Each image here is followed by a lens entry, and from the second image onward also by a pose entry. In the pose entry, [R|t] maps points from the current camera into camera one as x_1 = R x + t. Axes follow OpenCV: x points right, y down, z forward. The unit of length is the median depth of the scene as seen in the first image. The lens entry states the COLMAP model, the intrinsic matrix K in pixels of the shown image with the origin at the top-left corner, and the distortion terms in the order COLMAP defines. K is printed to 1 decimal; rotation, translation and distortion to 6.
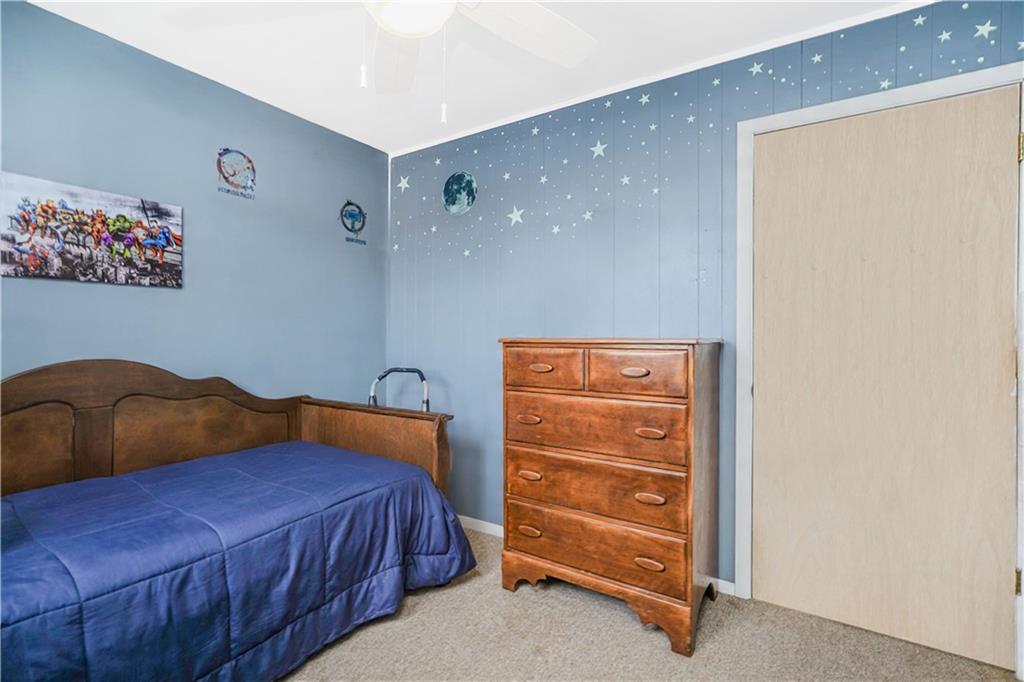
lens RADIAL K [[449.9, 0, 512.0], [0, 449.9, 341.0], [0, 0, 1]] dist [-0.028417, 0.000066]
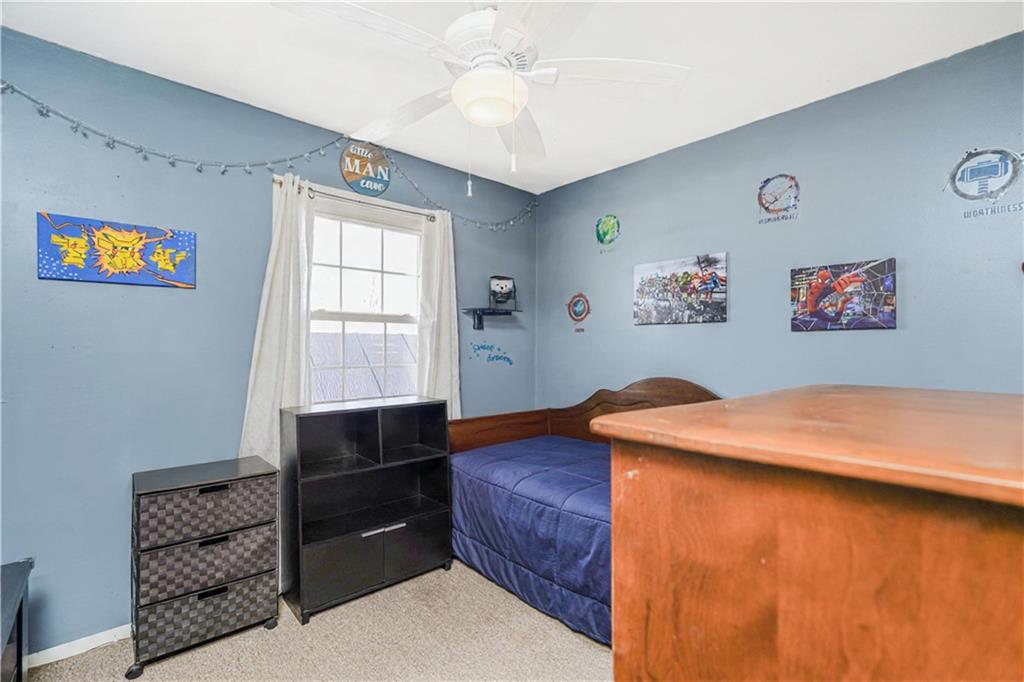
lens RADIAL K [[449.9, 0, 512.0], [0, 449.9, 341.0], [0, 0, 1]] dist [-0.028417, 0.000066]
pose [[-0.259802, -0.002509, -0.965659, 0.575913], [-0.006559, 0.999978, -0.000834, -0.067013], [0.965640, 0.006117, -0.259812, 0.814822]]
